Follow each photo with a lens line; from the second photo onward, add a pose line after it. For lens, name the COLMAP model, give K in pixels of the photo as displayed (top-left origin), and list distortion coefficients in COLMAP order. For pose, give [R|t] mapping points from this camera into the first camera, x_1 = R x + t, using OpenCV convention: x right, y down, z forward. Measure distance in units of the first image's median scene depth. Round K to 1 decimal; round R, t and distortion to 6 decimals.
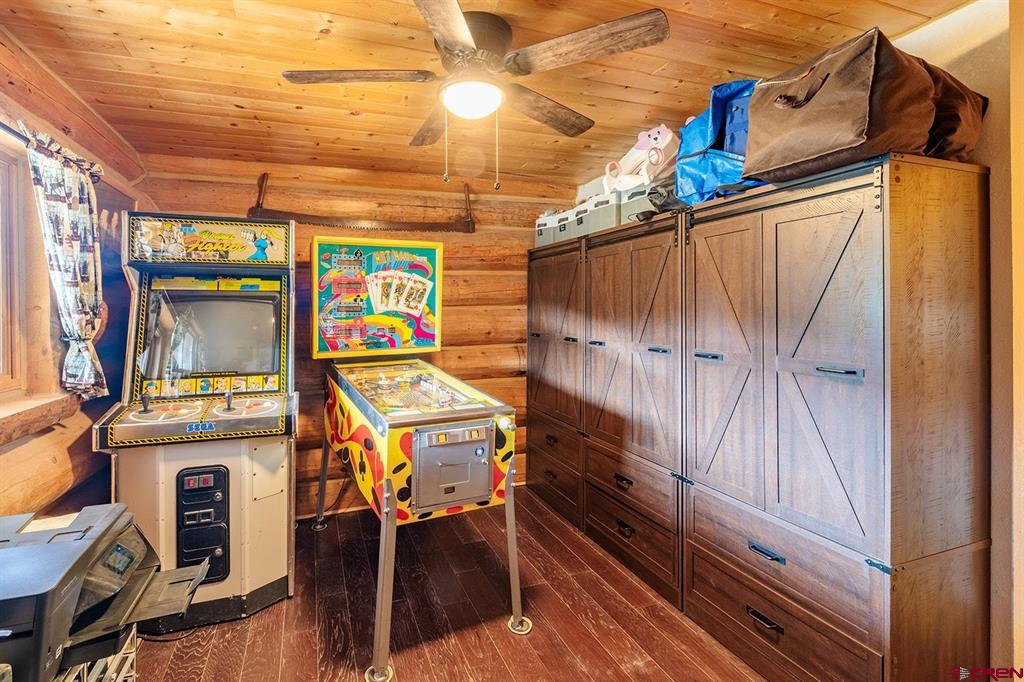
lens RADIAL K [[451.0, 0, 511.5], [0, 451.0, 308.5], [0, 0, 1]] dist [-0.001750, -0.000083]
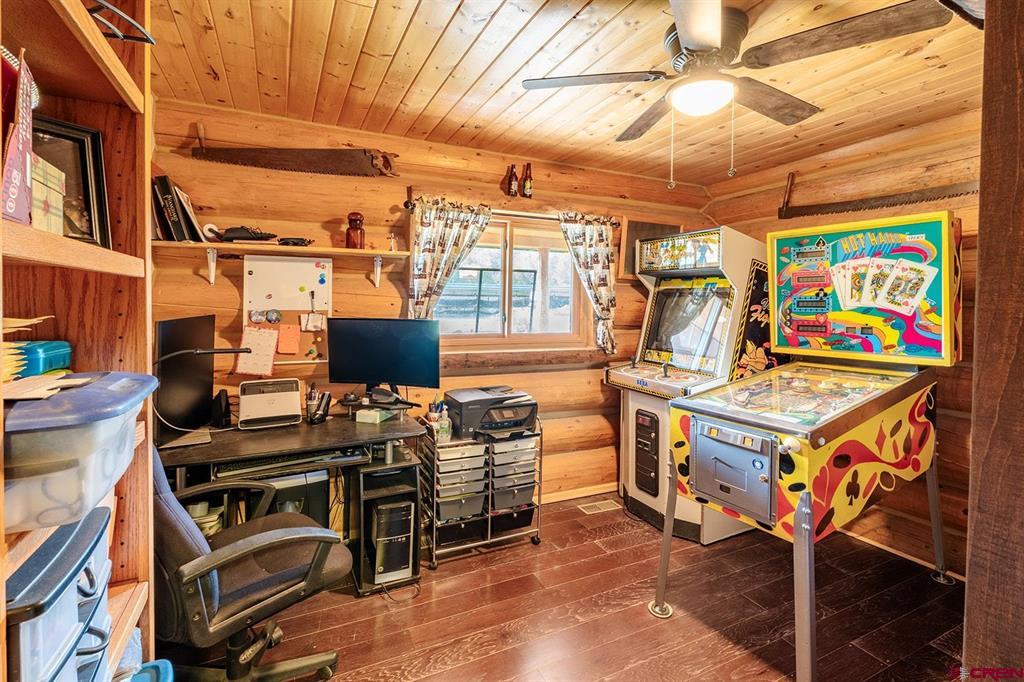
lens RADIAL K [[475.1, 0, 510.8], [0, 475.1, 300.7], [0, 0, 1]] dist [0.000546, -0.000005]
pose [[0.116306, 0.005778, -0.993197, 0.530403], [-0.008331, 0.999954, 0.004842, -0.005396], [0.993178, 0.007711, 0.116349, 0.263169]]
